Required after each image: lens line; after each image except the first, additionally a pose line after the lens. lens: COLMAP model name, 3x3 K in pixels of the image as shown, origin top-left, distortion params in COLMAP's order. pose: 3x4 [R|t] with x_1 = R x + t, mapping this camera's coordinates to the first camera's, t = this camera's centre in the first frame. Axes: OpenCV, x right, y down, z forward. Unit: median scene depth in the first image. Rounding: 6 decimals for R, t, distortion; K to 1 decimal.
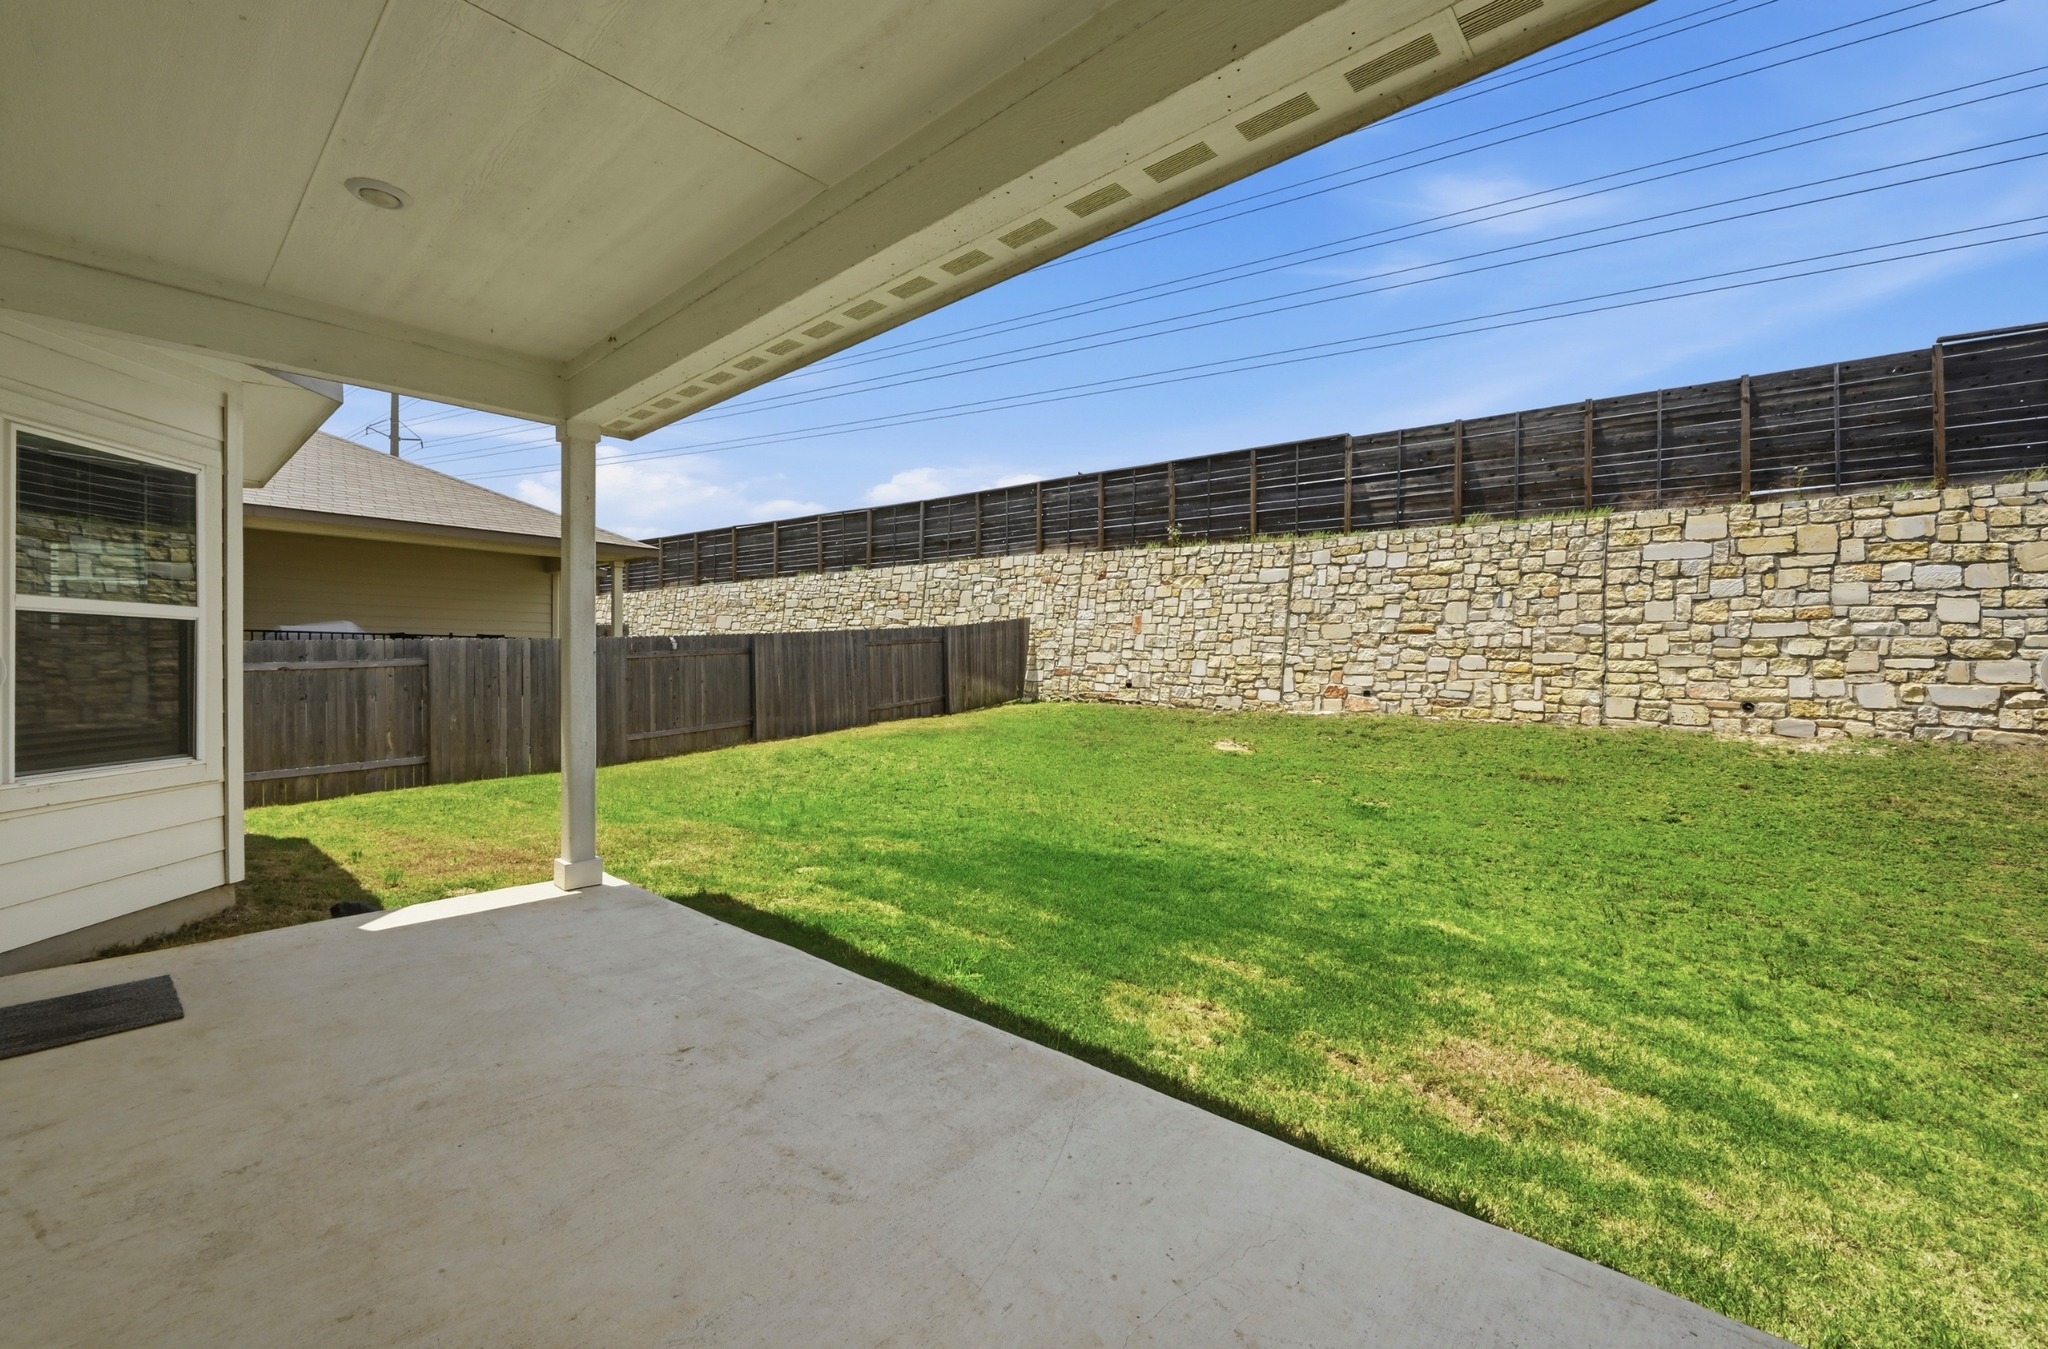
lens RADIAL K [[826.8, 0, 1038.6], [0, 826.8, 668.8], [0, 0, 1]] dist [0.001474, 0.000050]
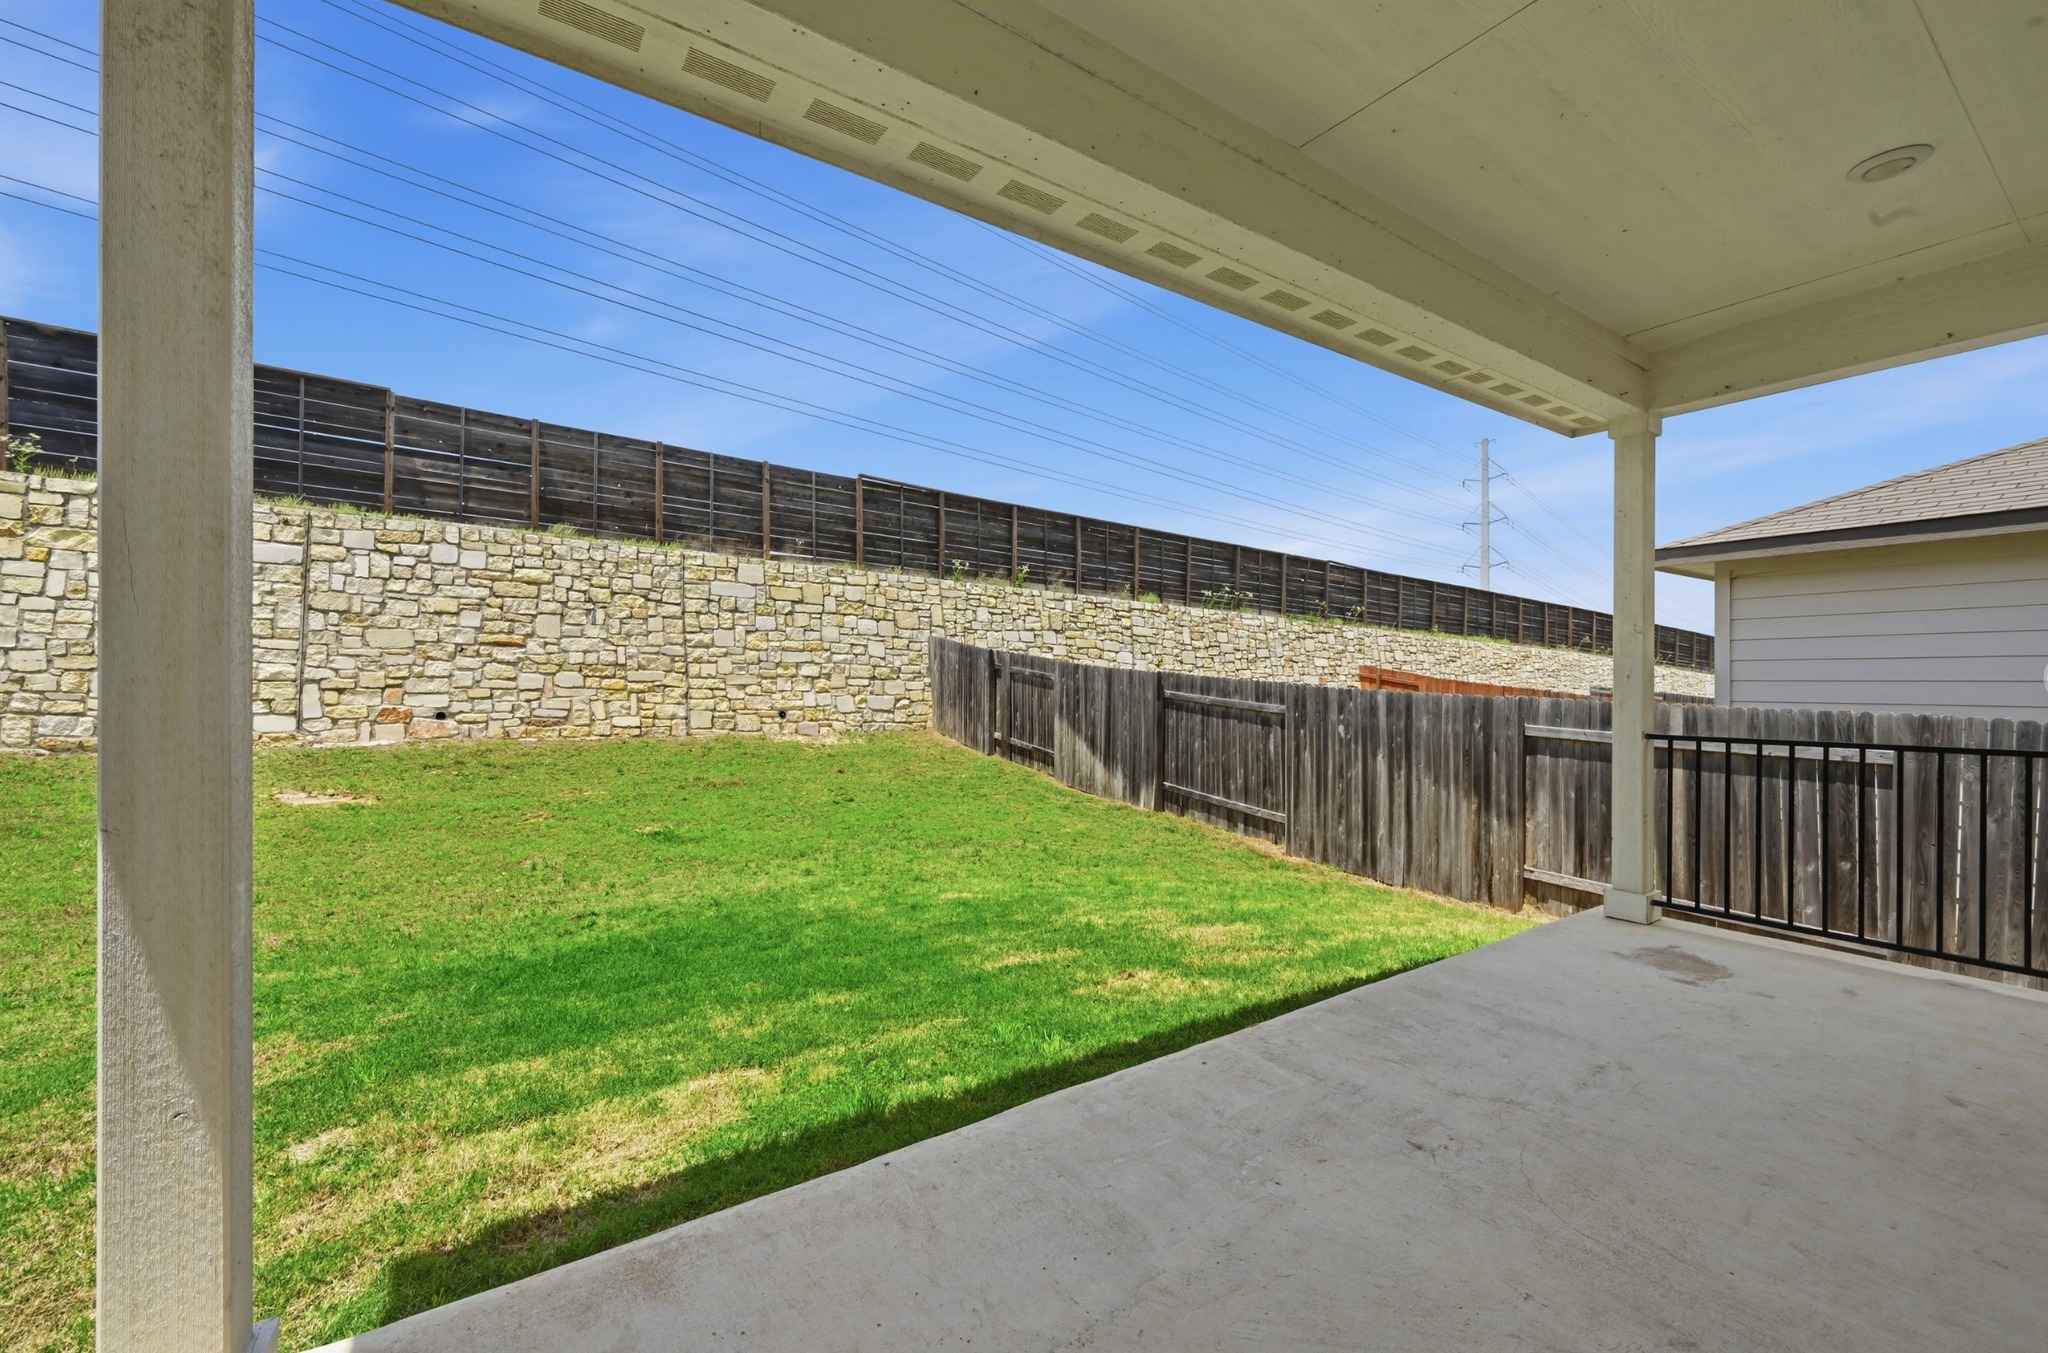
lens RADIAL K [[826.8, 0, 1028.7], [0, 826.8, 685.3], [0, 0, 1]] dist [0.001474, 0.000050]
pose [[0.251191, 0.000536, 0.967937, -0.288089], [0.001214, 0.999999, -0.000869, 0.000812], [-0.967937, 0.001393, 0.251190, 0.254622]]
